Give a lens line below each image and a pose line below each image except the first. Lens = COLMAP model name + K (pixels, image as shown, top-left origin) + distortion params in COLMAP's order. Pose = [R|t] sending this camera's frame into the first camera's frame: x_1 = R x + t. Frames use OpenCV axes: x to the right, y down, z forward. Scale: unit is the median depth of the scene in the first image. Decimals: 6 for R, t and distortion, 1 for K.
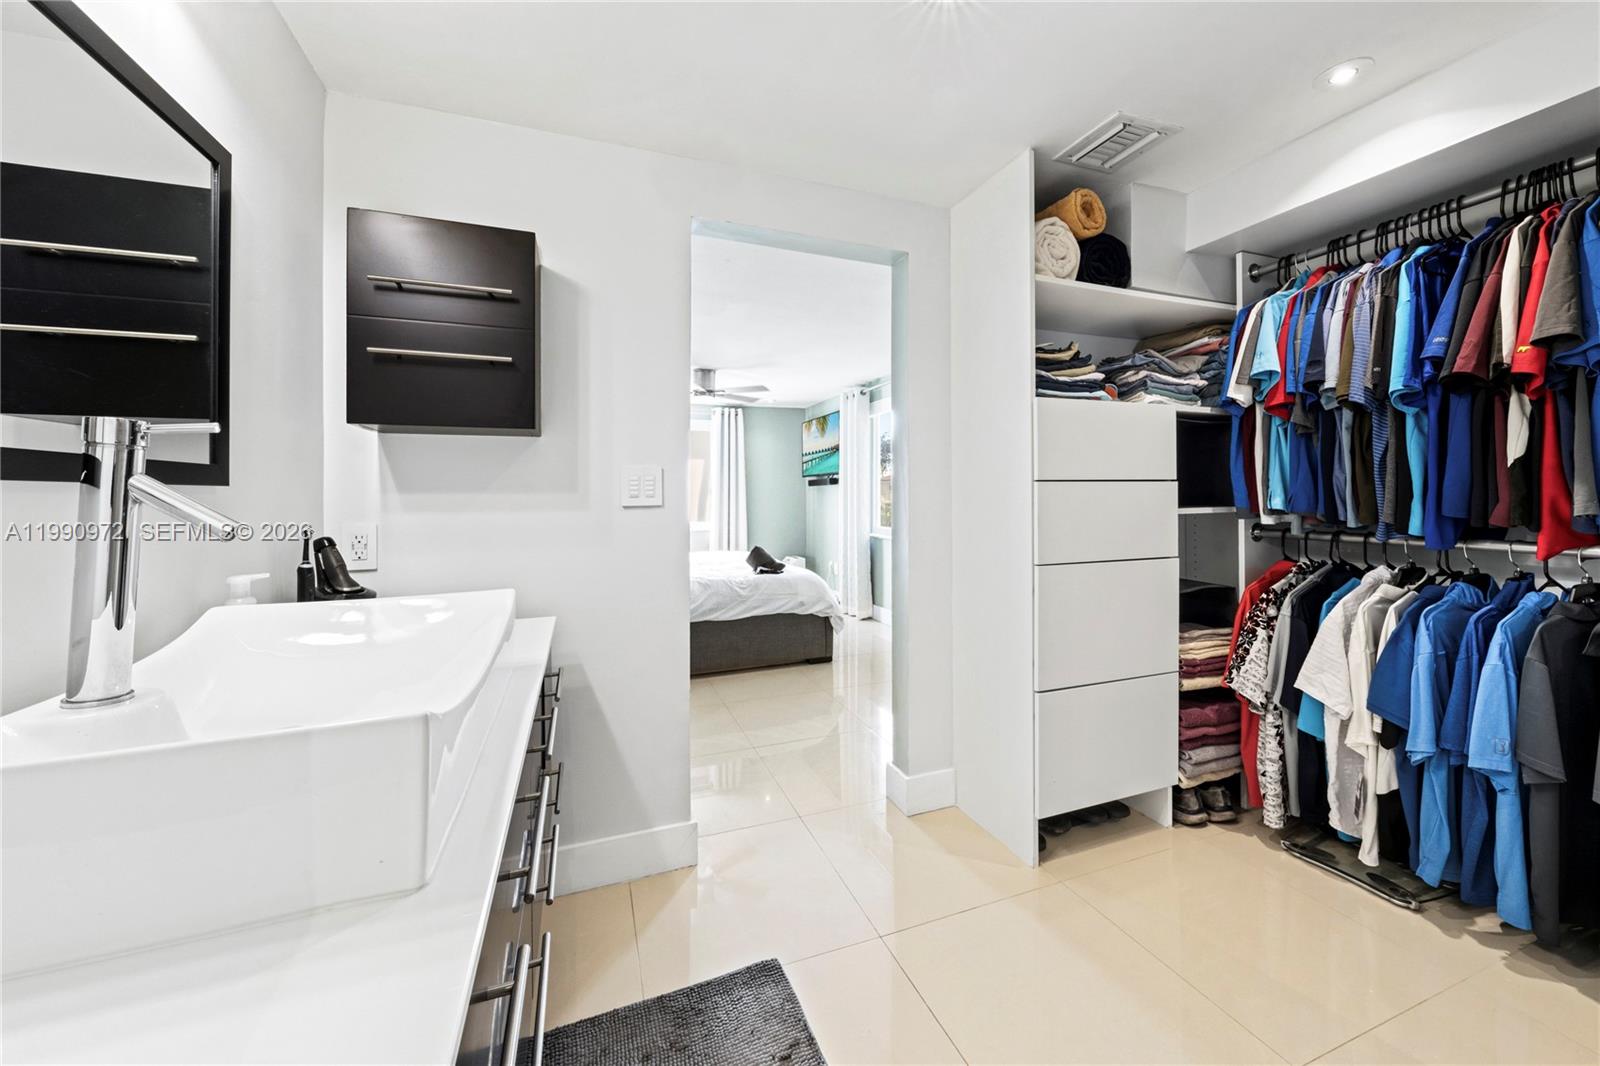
lens RADIAL K [[580.3, 0, 800.8], [0, 580.3, 506.7], [0, 0, 1]] dist [-0.000426, 0.000042]
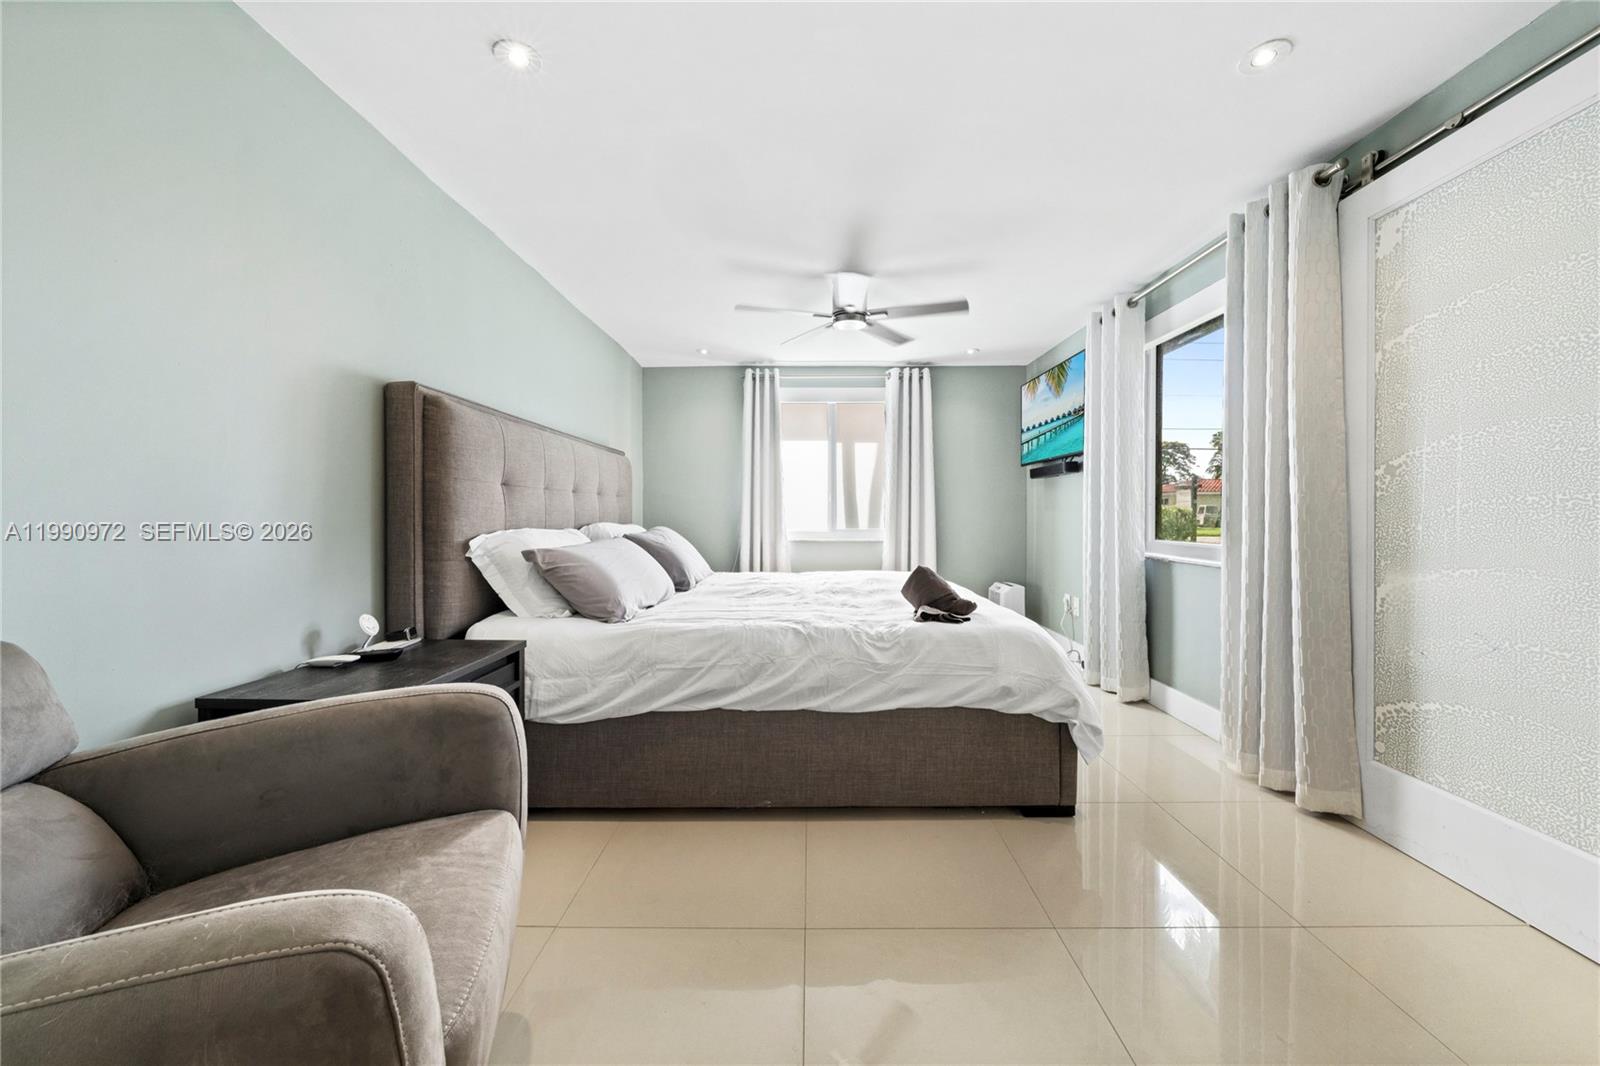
lens RADIAL K [[580.3, 0, 800.8], [0, 580.3, 506.7], [0, 0, 1]] dist [-0.000426, 0.000042]
pose [[0.931273, 0.004835, -0.364290, 0.015824], [-0.015064, 0.999568, -0.025242, 0.027189], [0.364011, 0.028995, 0.930943, 0.445868]]
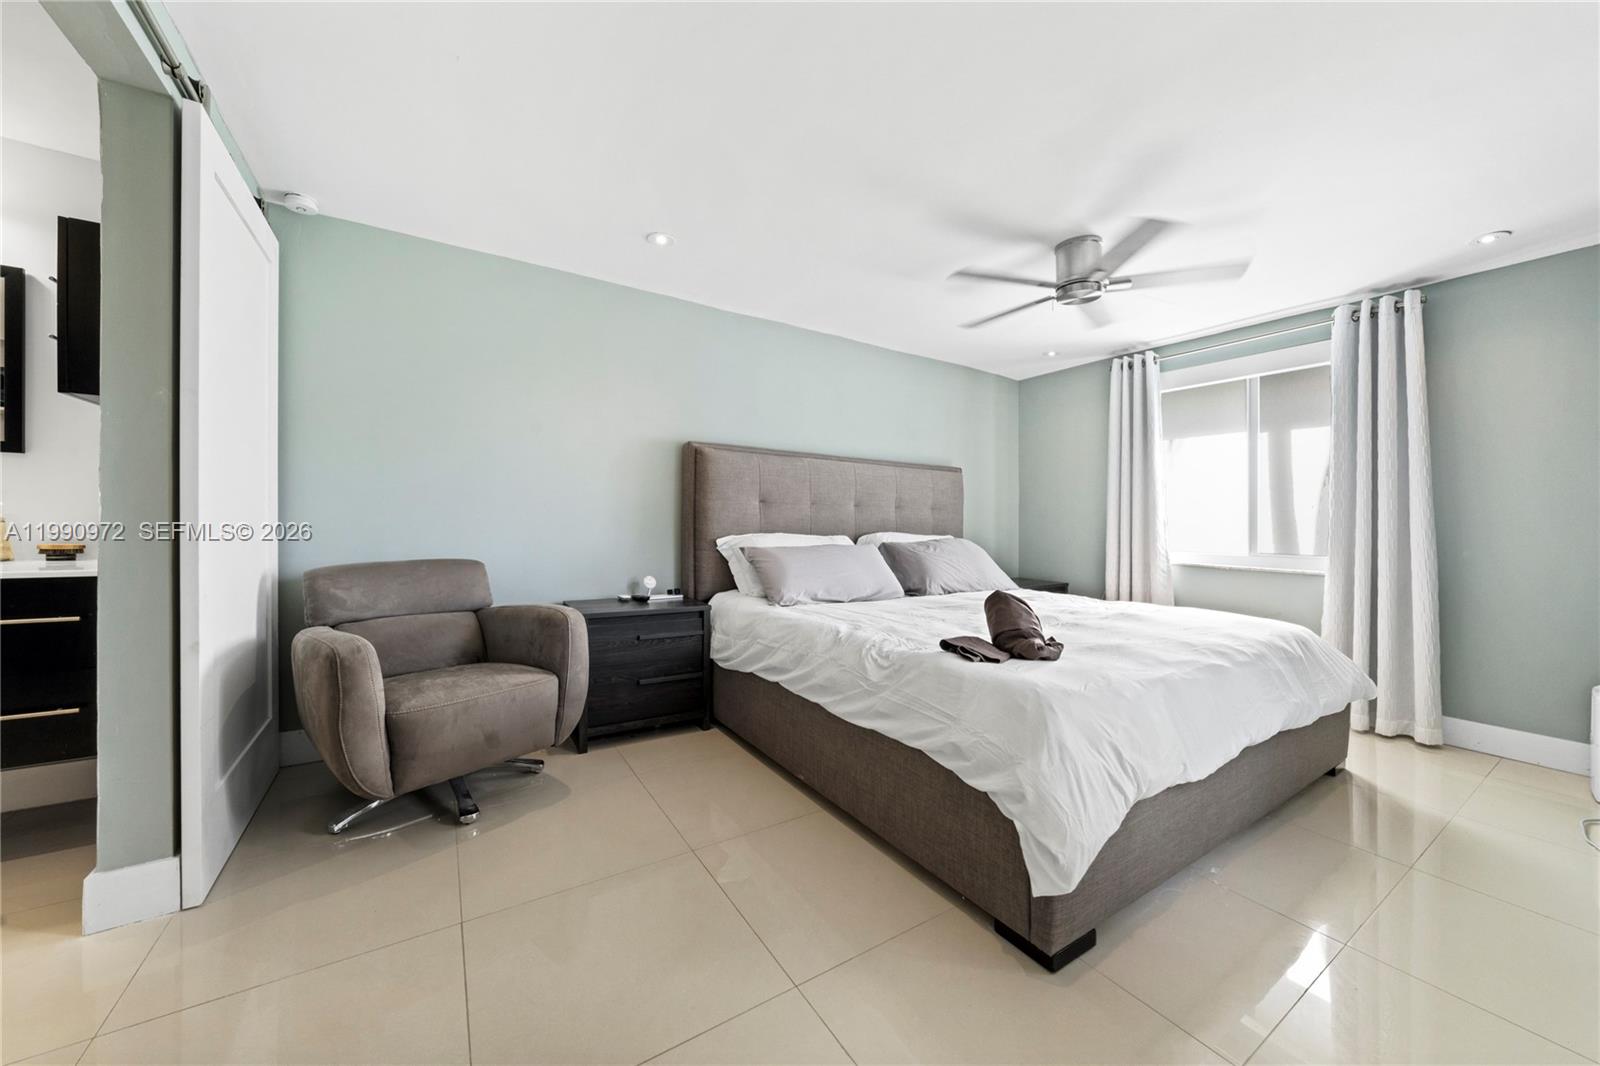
lens RADIAL K [[560.4, 0, 797.8], [0, 560.4, 522.6], [0, 0, 1]] dist [-0.003643, -0.000345]
pose [[0.203603, 0.012846, -0.978969, 0.303337], [-0.037877, 0.999269, 0.005235, 0.019102], [0.978321, 0.036015, 0.203941, 0.743826]]
